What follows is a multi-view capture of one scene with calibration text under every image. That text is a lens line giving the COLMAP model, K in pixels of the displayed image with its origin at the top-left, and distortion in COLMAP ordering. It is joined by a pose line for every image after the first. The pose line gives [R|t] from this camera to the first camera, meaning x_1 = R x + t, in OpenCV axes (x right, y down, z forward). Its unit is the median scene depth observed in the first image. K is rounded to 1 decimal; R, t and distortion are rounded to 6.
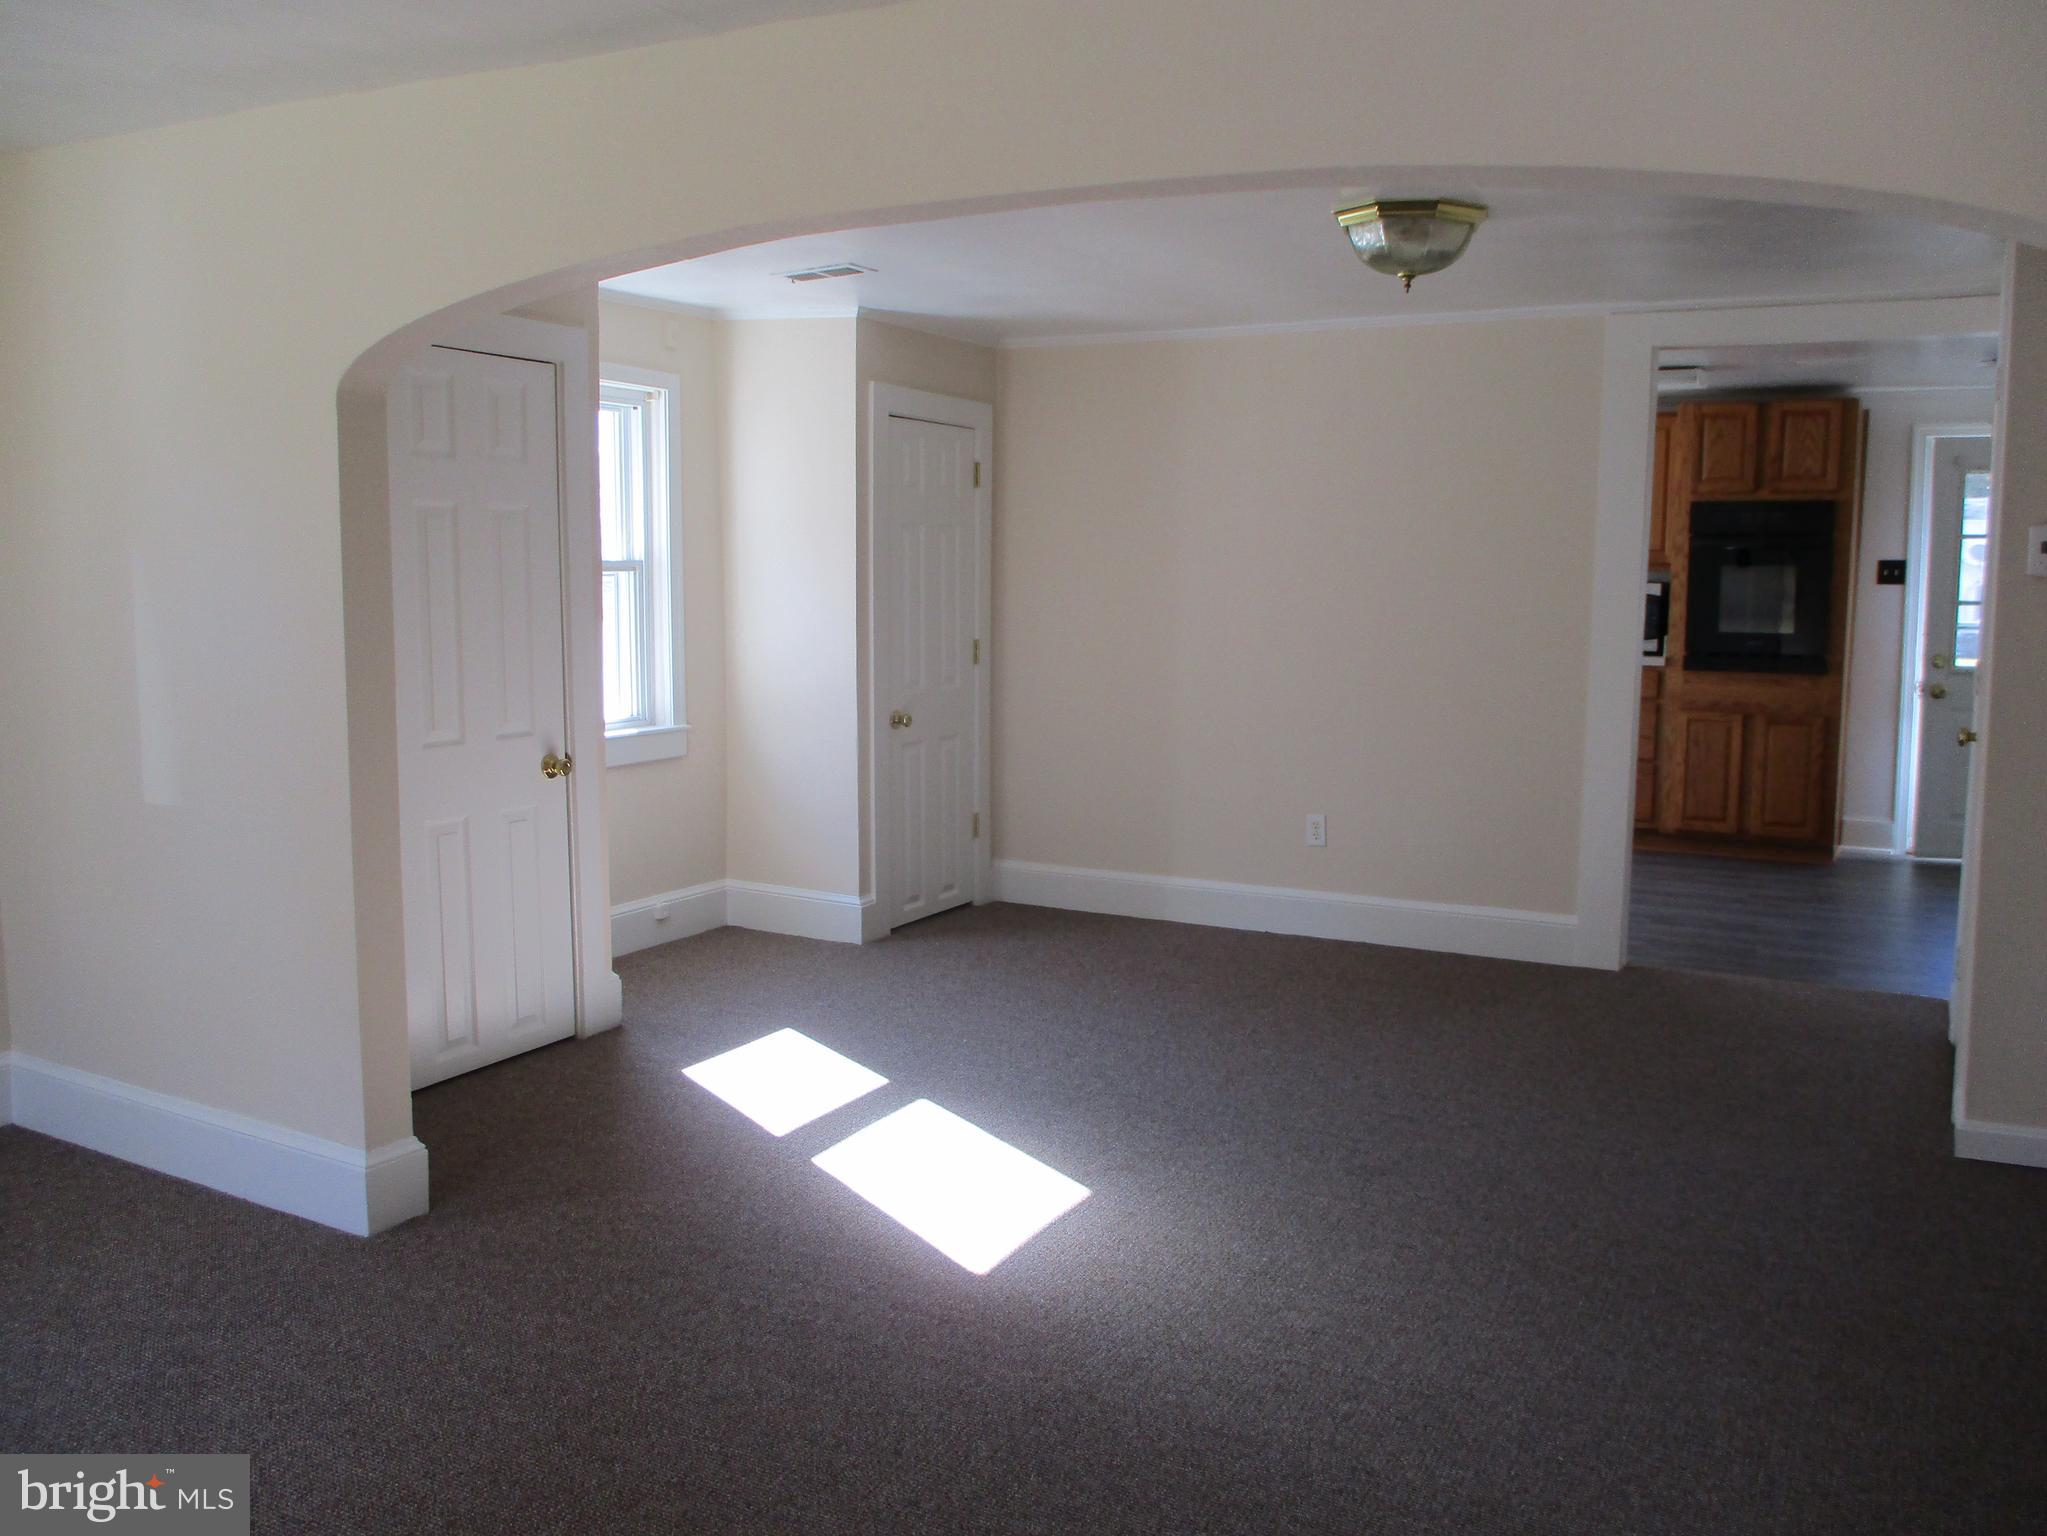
lens RADIAL K [[1698.3, 0, 1029.0], [0, 1698.3, 759.1], [0, 0, 1]] dist [-0.041655, 0.010767]
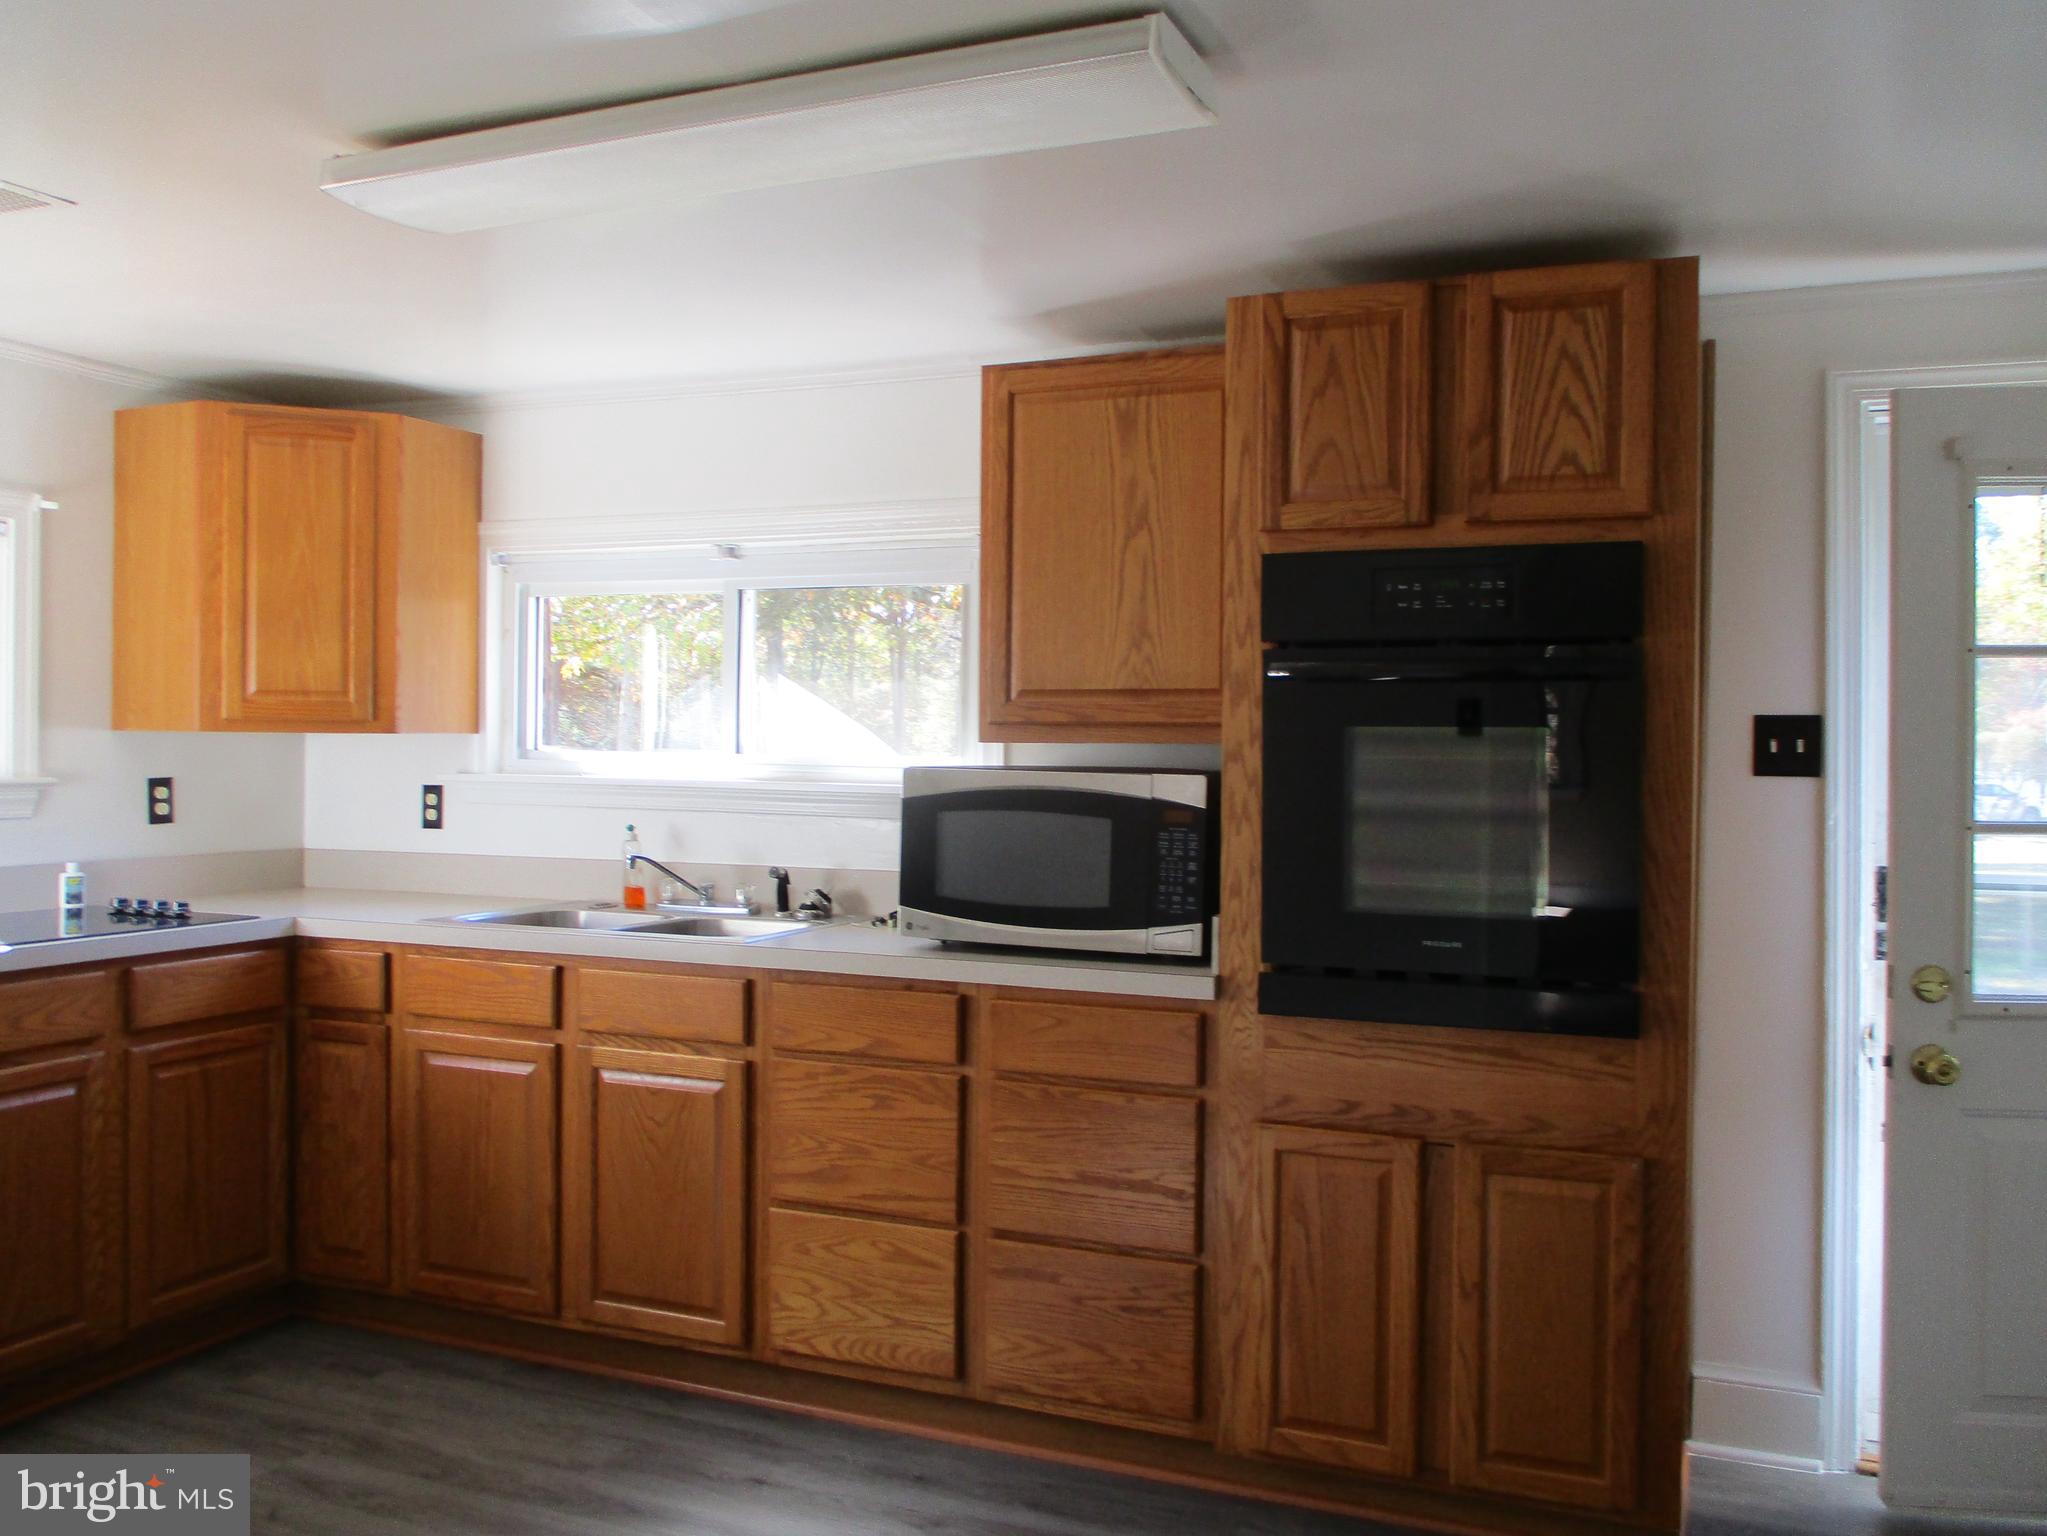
lens RADIAL K [[1698.3, 0, 1029.0], [0, 1698.3, 759.1], [0, 0, 1]] dist [-0.041655, 0.010767]
pose [[0.994636, 0.002202, 0.103412, 0.300108], [0.008486, 0.994666, -0.102800, -0.070072], [-0.103087, 0.103127, 0.989312, 0.637543]]
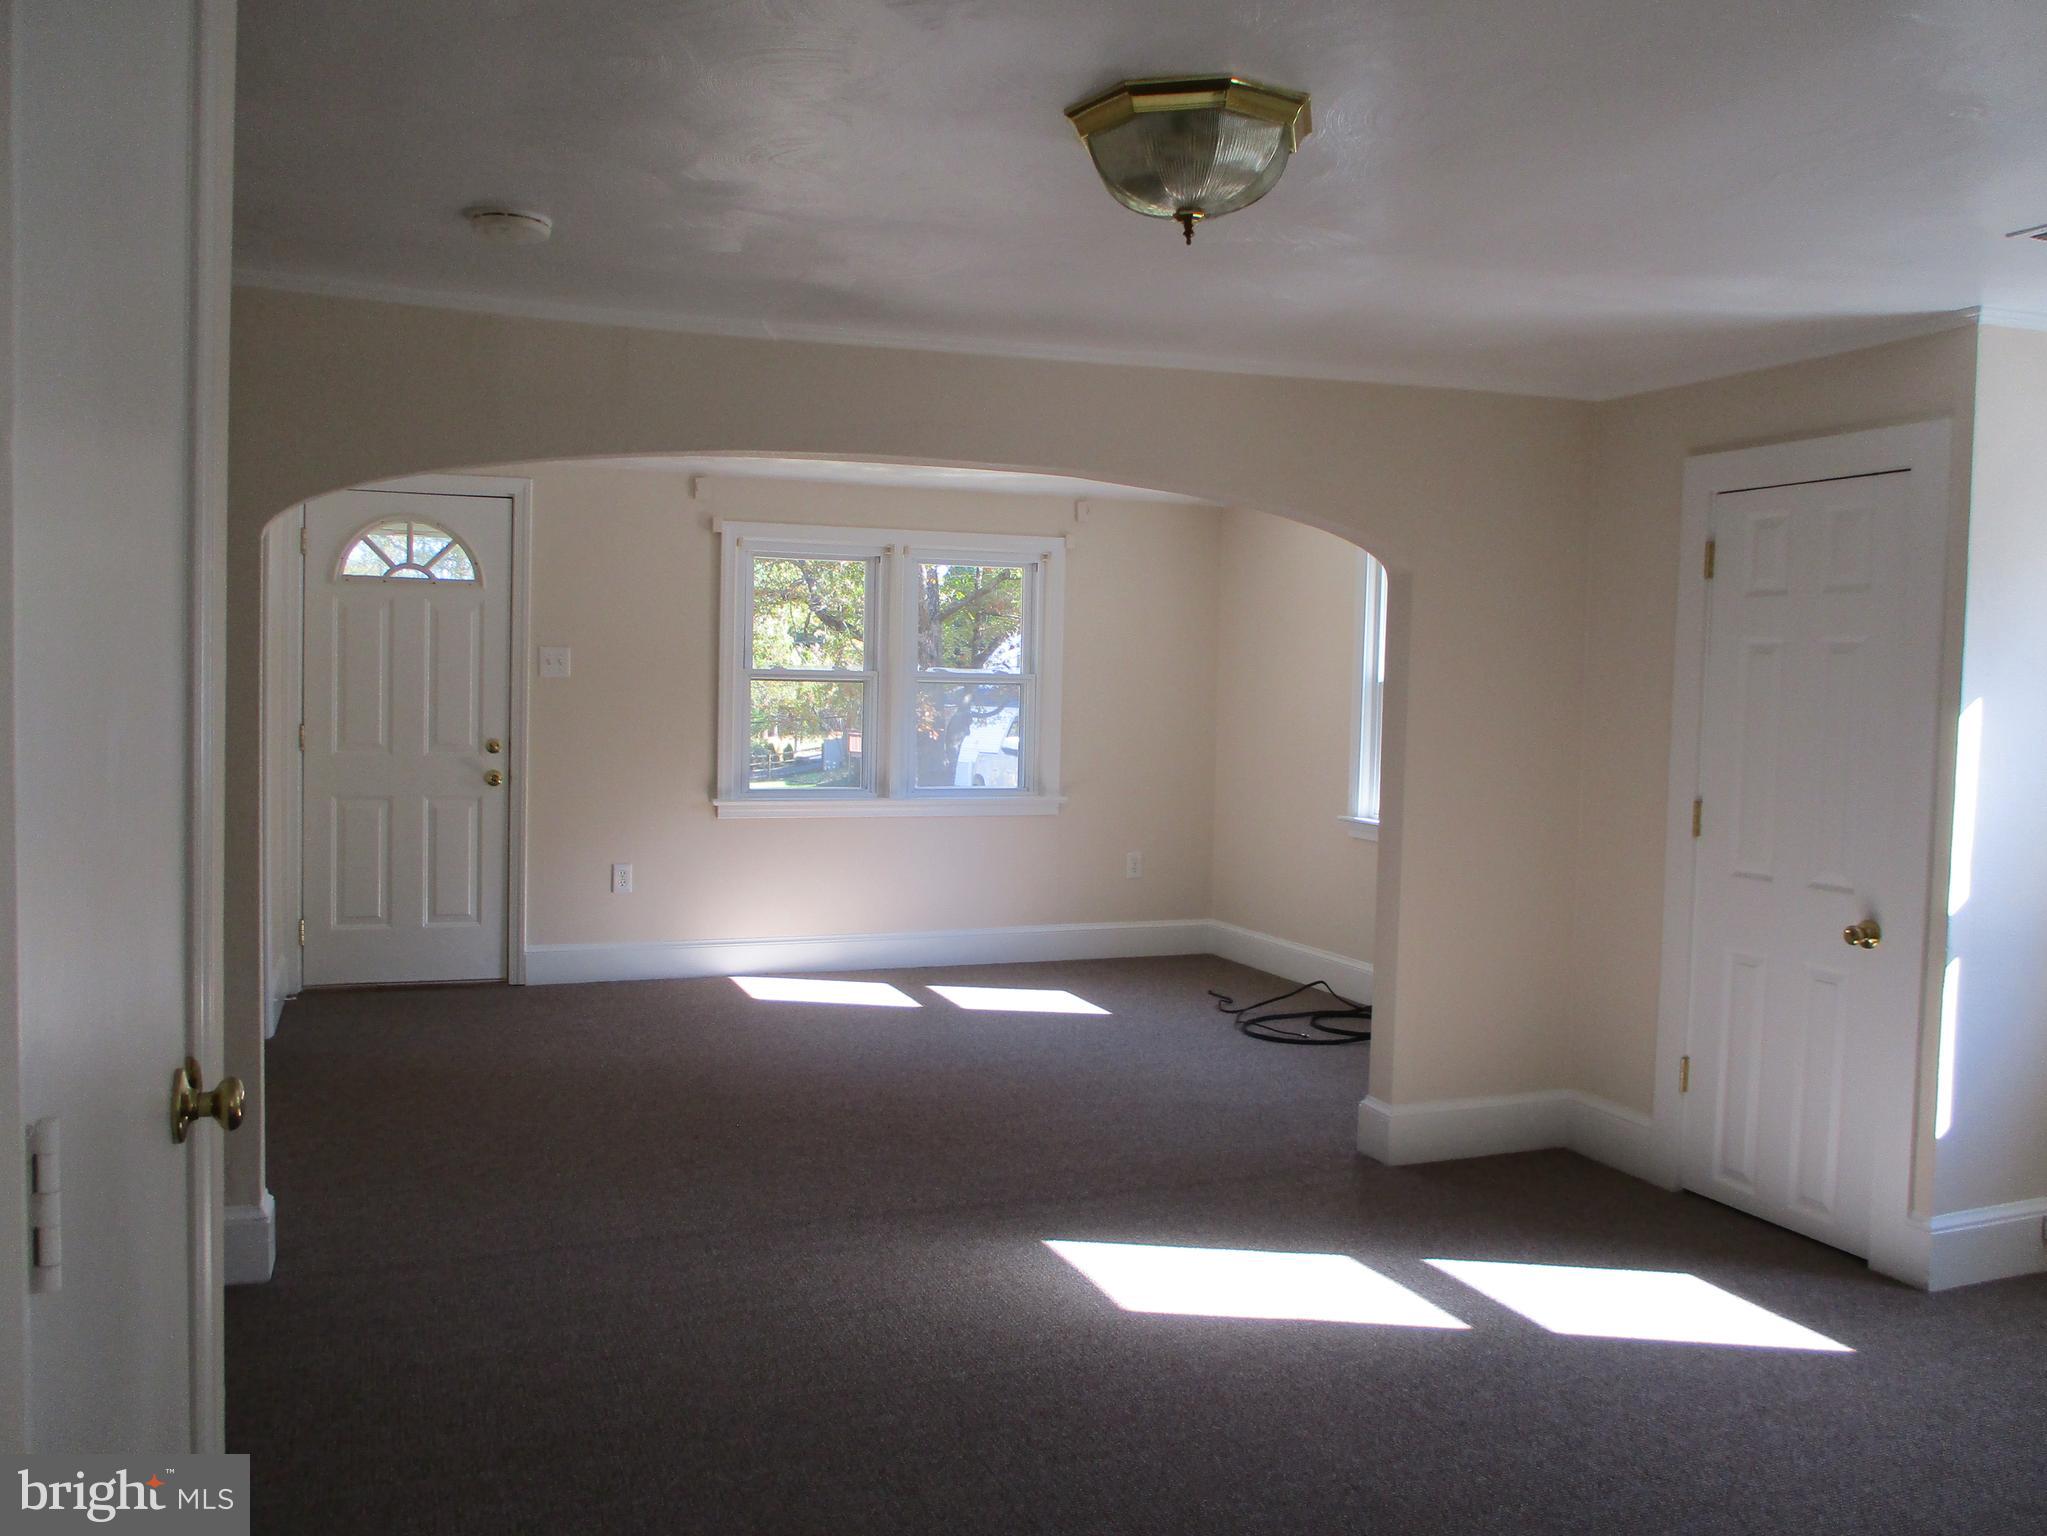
lens RADIAL K [[1698.3, 0, 1029.0], [0, 1698.3, 759.1], [0, 0, 1]] dist [-0.041655, 0.010767]
pose [[-0.665654, 0.015101, -0.746108, 0.943713], [-0.109143, 0.987075, 0.117352, -0.203088], [0.738236, 0.159548, -0.655402, 1.806939]]
